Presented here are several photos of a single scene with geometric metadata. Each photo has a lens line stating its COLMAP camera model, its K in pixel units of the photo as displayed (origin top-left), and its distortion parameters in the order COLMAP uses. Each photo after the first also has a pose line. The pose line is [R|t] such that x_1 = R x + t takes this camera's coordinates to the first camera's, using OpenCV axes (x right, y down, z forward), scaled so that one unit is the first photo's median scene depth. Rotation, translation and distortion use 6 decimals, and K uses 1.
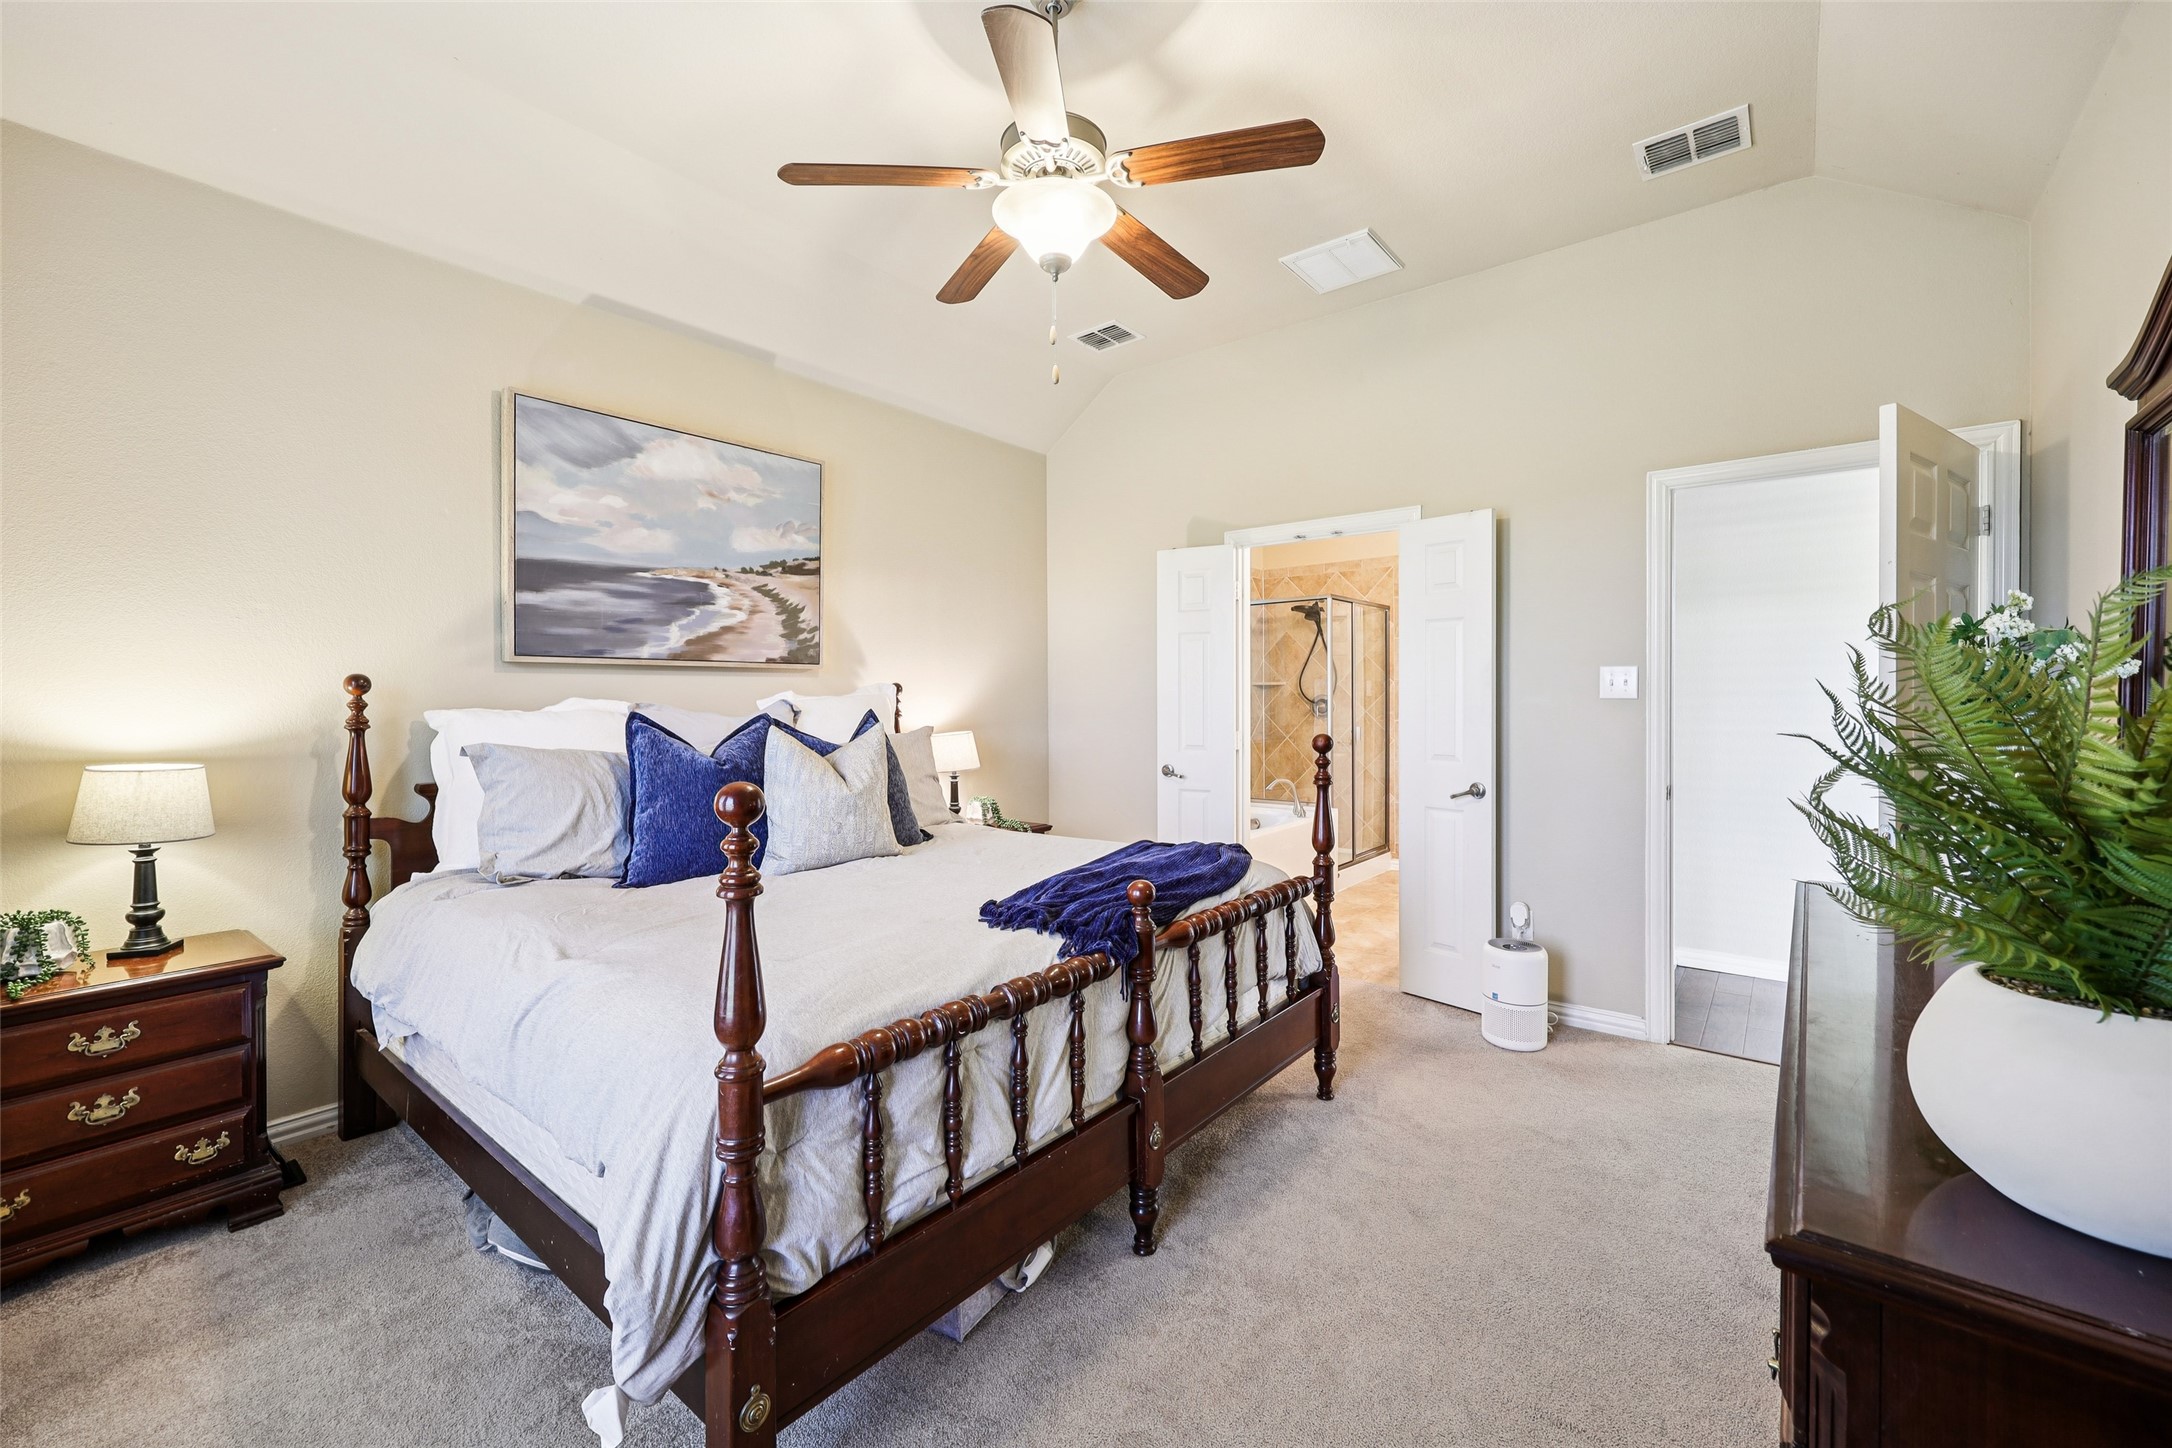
lens RADIAL K [[882.7, 0, 1066.7], [0, 882.7, 713.4], [0, 0, 1]] dist [0.001495, -0.000012]
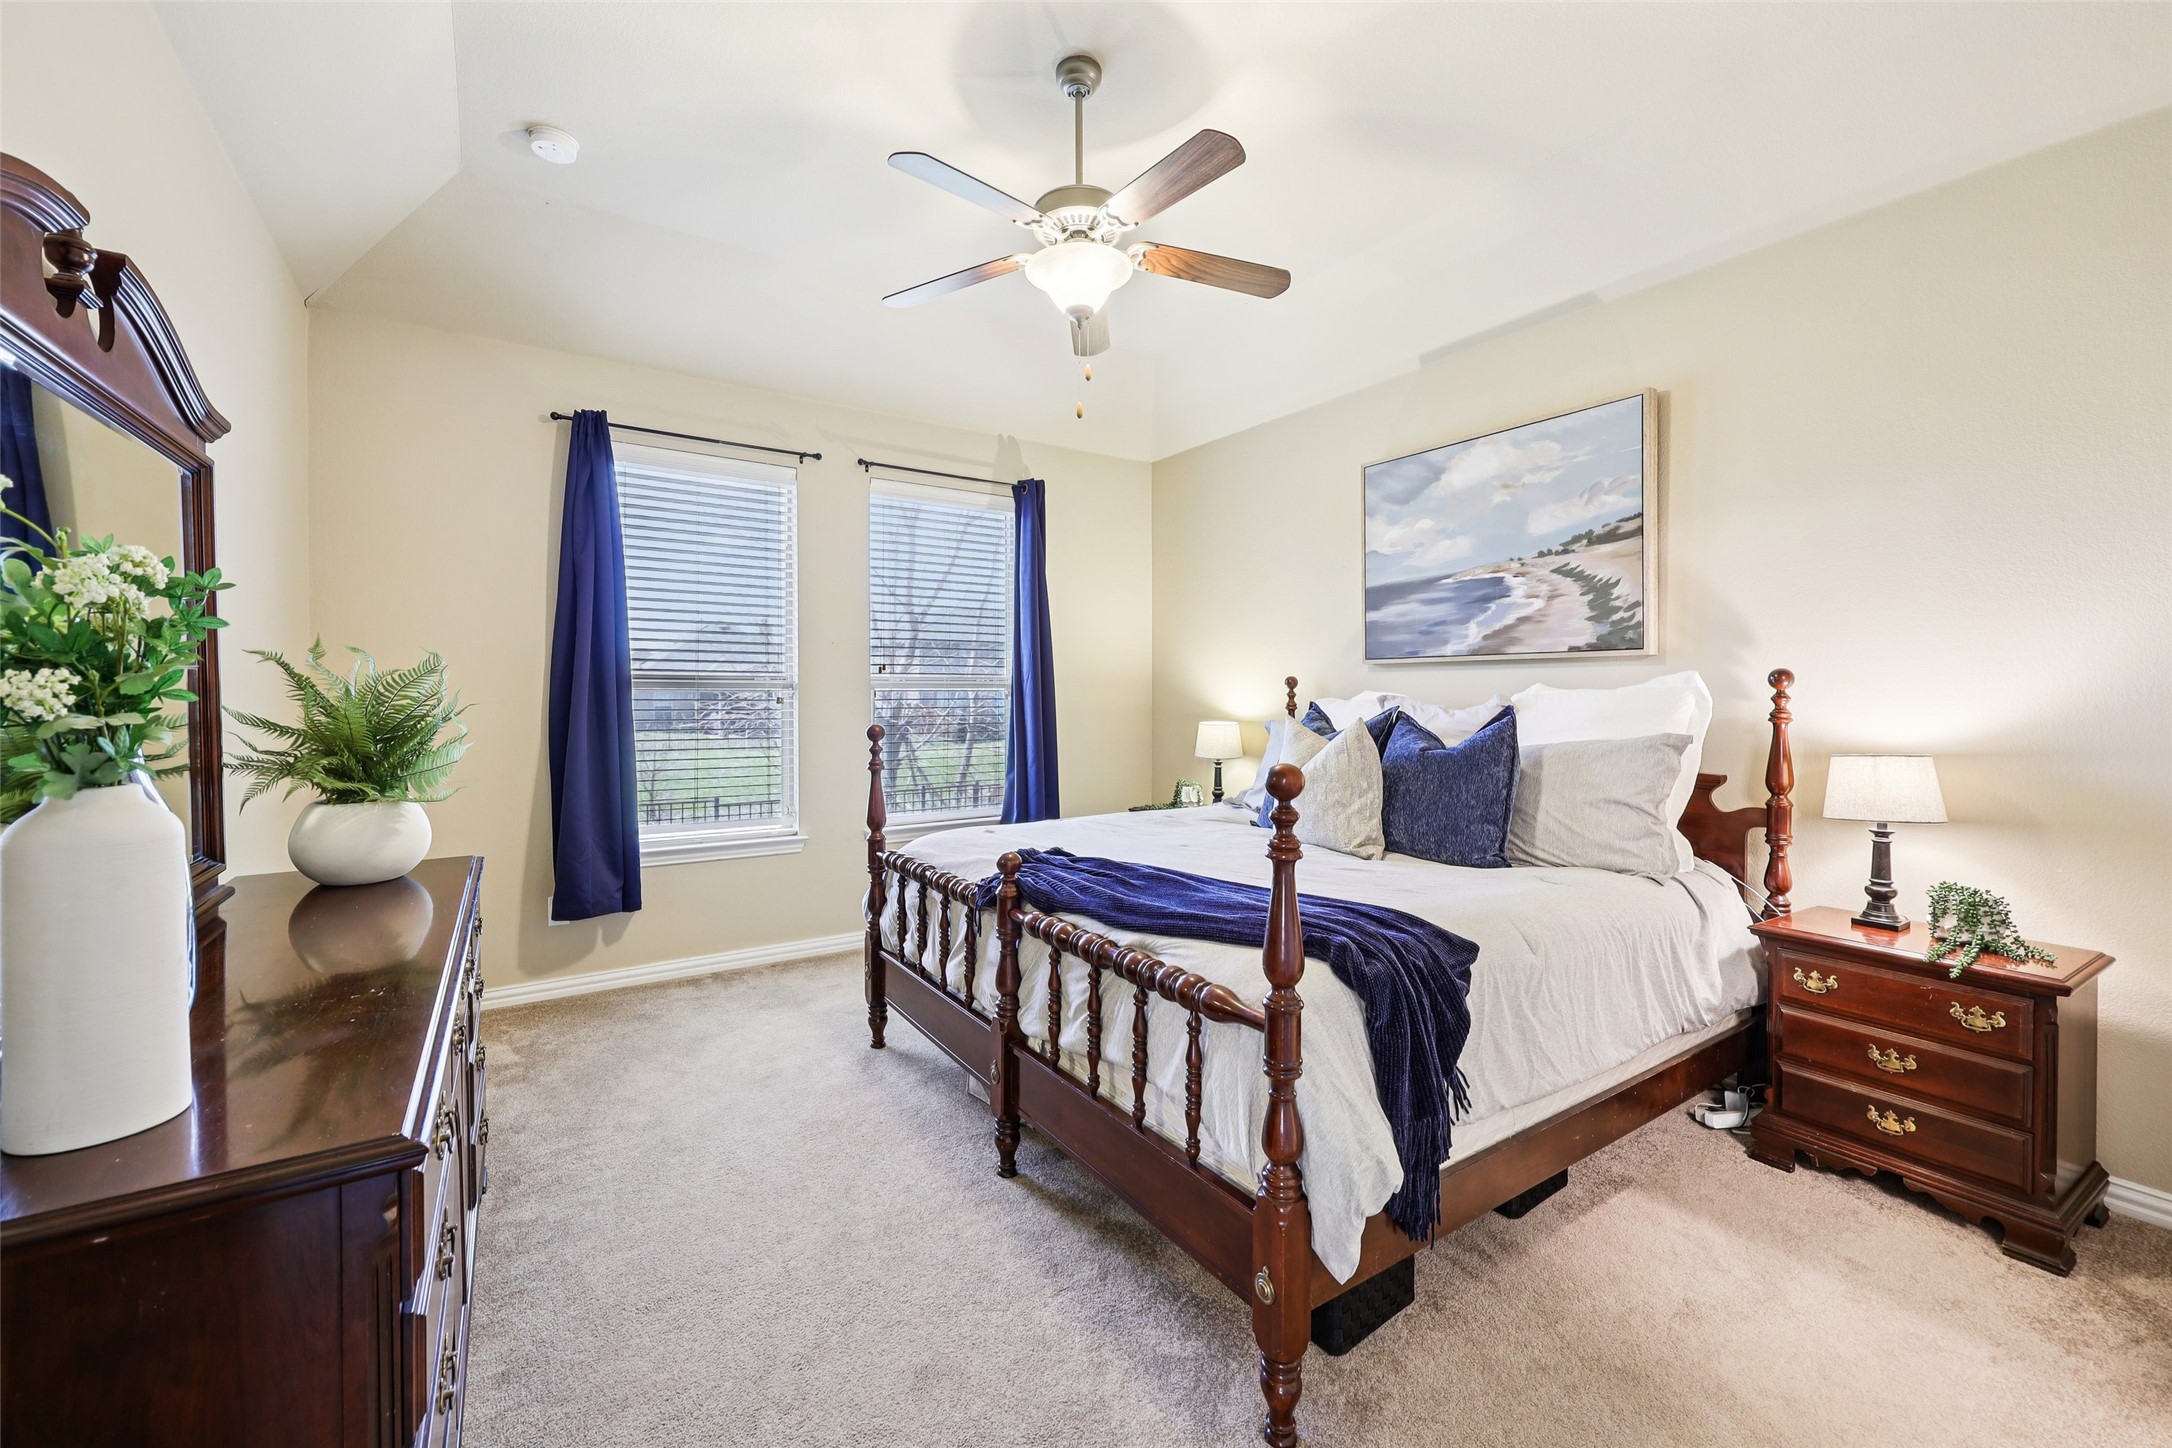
lens RADIAL K [[882.7, 0, 1081.7], [0, 882.7, 705.8], [0, 0, 1]] dist [0.001495, -0.000012]
pose [[-0.295944, 0.014861, -0.955090, 0.657551], [-0.021120, 0.999533, 0.022097, -0.012613], [0.954972, 0.026711, -0.295492, 0.806368]]
